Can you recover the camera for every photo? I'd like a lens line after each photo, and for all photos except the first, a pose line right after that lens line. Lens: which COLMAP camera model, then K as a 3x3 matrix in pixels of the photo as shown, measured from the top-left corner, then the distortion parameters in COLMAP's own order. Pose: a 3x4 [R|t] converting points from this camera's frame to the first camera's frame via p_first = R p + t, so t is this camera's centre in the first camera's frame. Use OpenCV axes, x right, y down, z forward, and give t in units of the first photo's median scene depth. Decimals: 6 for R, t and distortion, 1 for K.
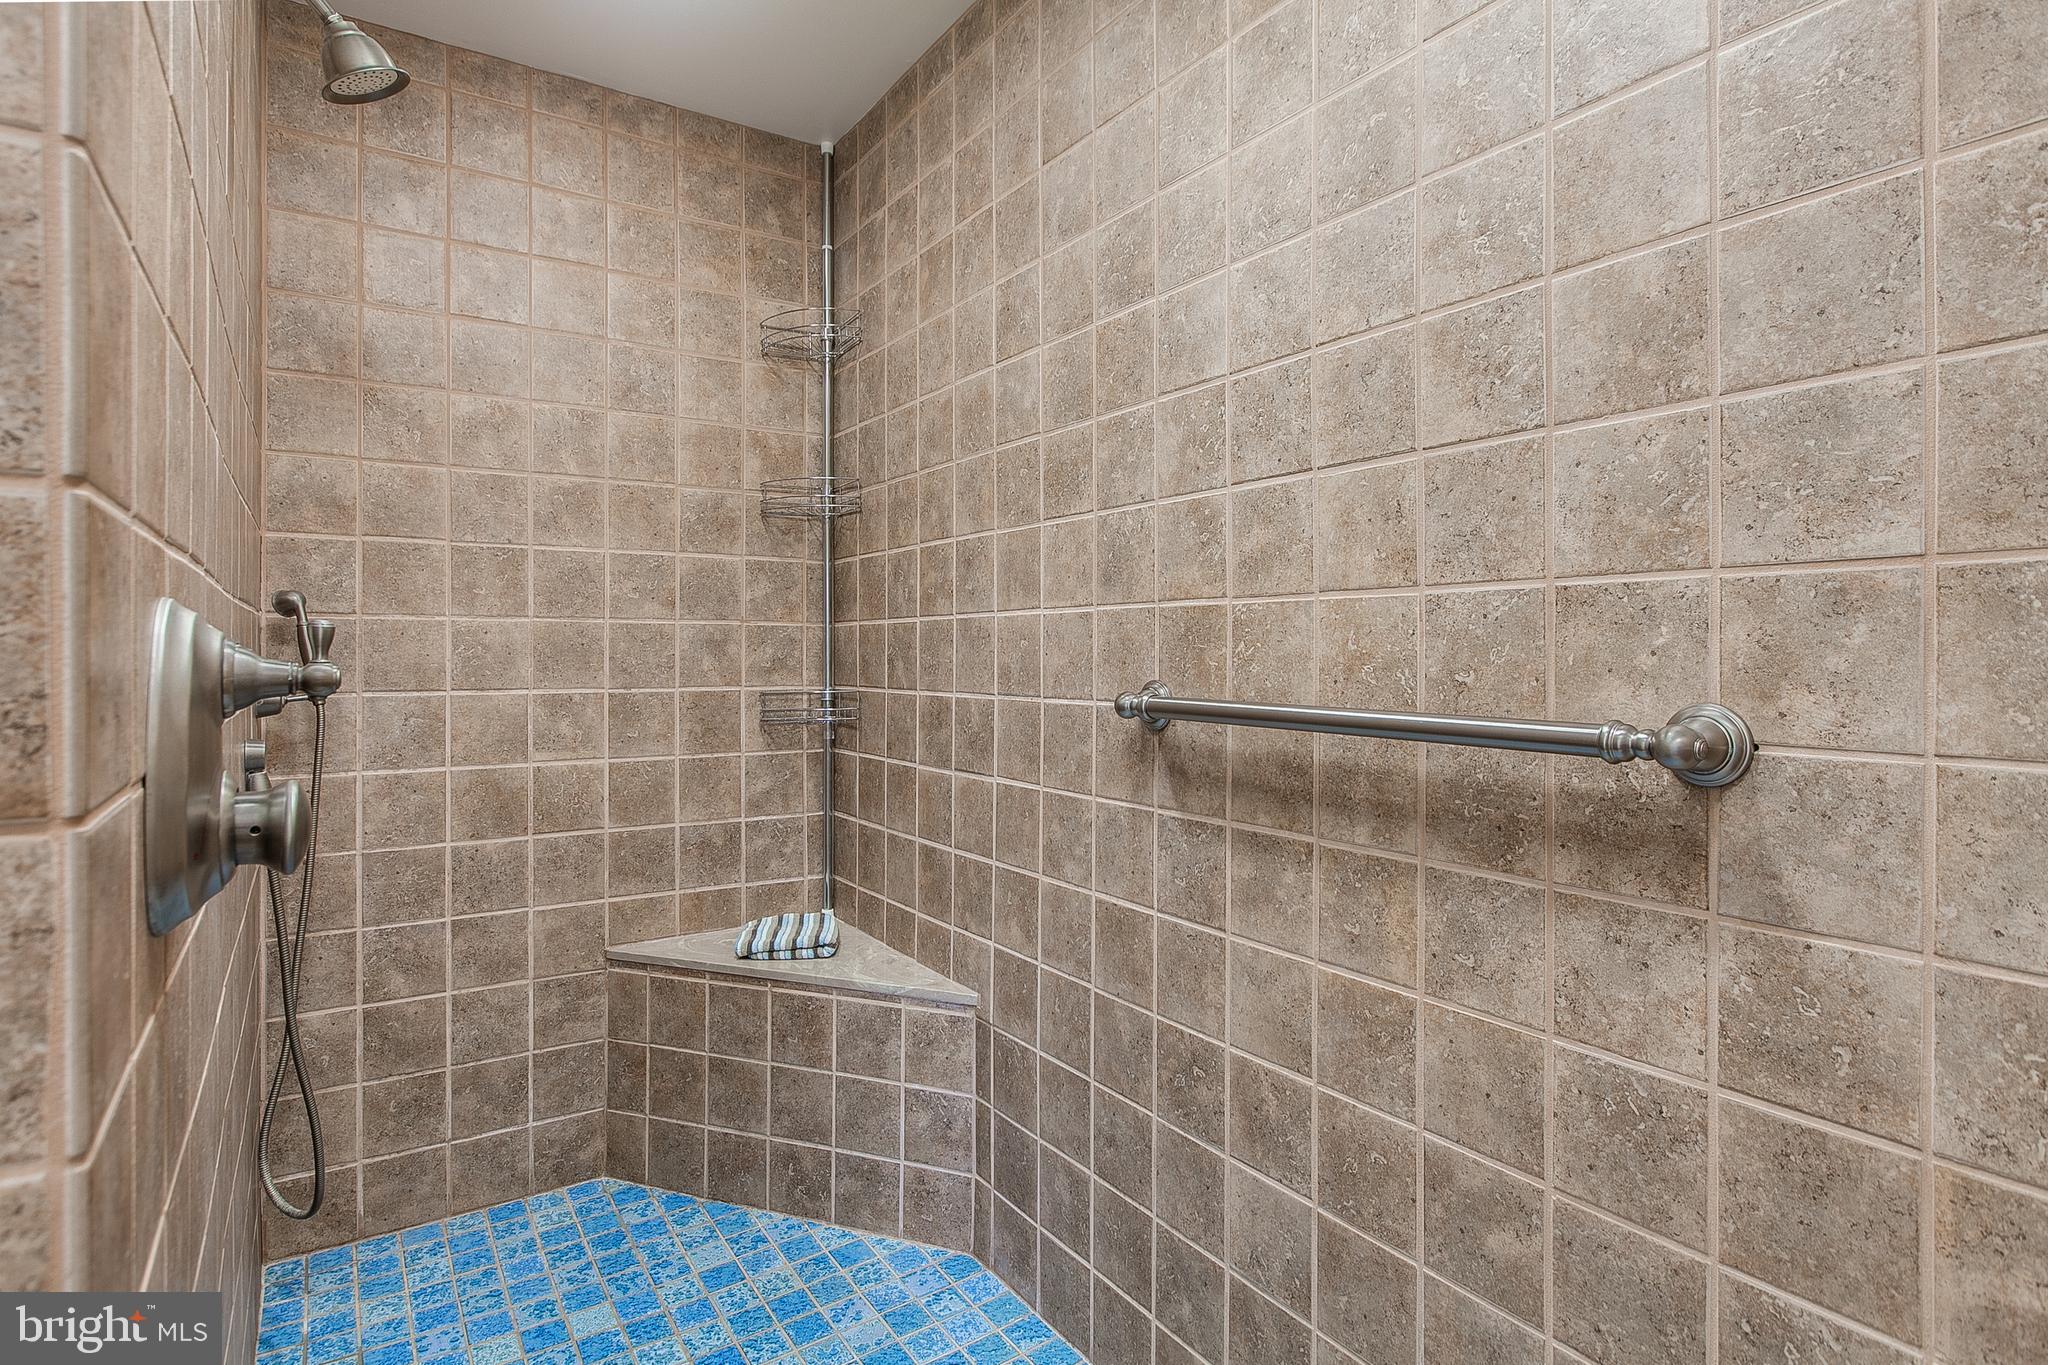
lens RADIAL K [[1068.5, 0, 1024.8], [0, 1068.5, 649.6], [0, 0, 1]] dist [-0.000644, 0.000085]
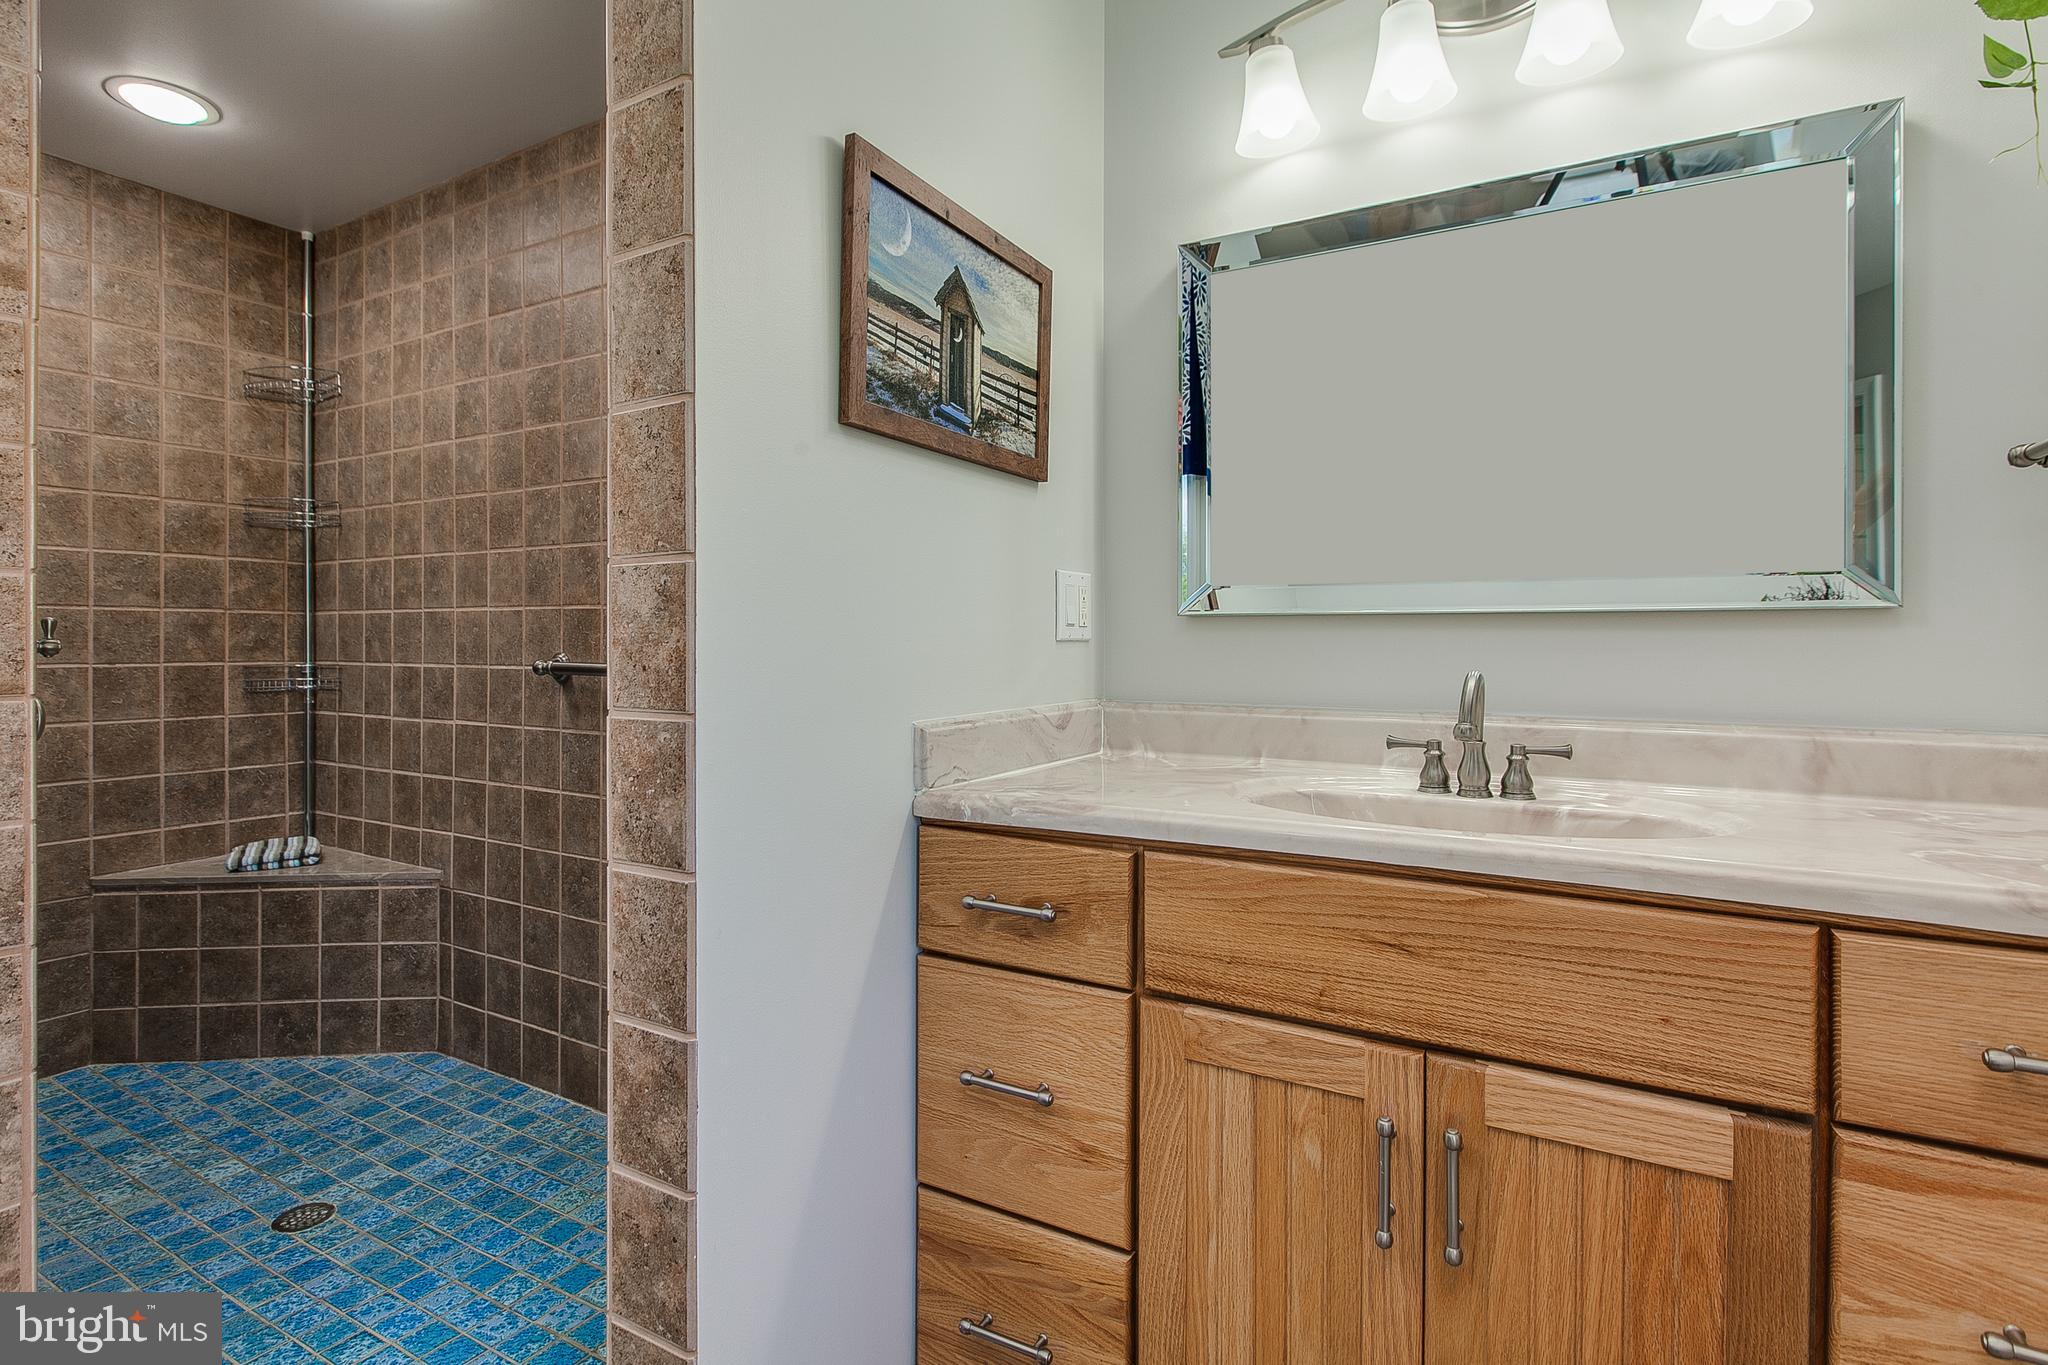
lens RADIAL K [[996.5, 0, 1017.8], [0, 996.5, 643.6], [0, 0, 1]] dist [0.001441, -0.002915]
pose [[0.893617, 0.000703, 0.448831, 0.044743], [-0.004837, 0.999956, 0.008063, -0.000924], [-0.448805, -0.009376, 0.893580, -0.517690]]
